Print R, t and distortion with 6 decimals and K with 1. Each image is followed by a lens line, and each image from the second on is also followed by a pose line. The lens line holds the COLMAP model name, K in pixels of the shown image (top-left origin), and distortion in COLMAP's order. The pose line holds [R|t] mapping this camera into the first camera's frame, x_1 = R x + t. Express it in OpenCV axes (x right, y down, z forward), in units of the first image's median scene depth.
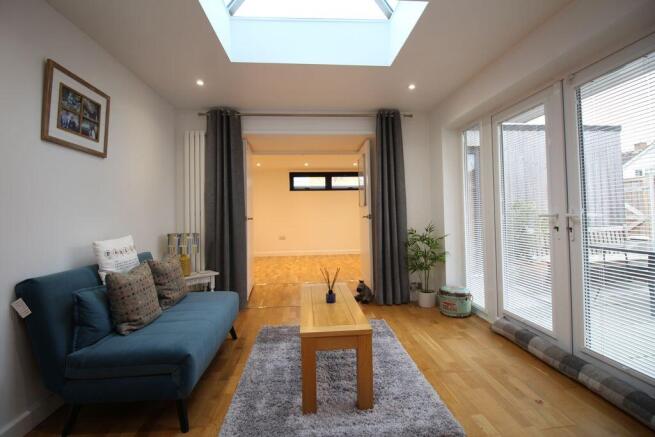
lens RADIAL K [[301.3, 0, 326.3], [0, 301.3, 218.6], [0, 0, 1]] dist [-0.012049, -0.004984]
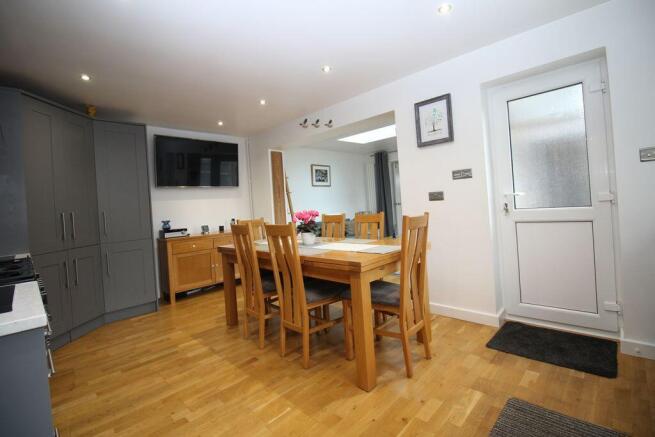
lens RADIAL K [[301.3, 0, 327.6], [0, 301.3, 214.7], [0, 0, 1]] dist [-0.012049, -0.004984]
pose [[0.660295, -0.021216, -0.750707, 1.582147], [0.051253, 0.998543, 0.016860, 0.018838], [0.749255, -0.049608, 0.660421, -1.073357]]
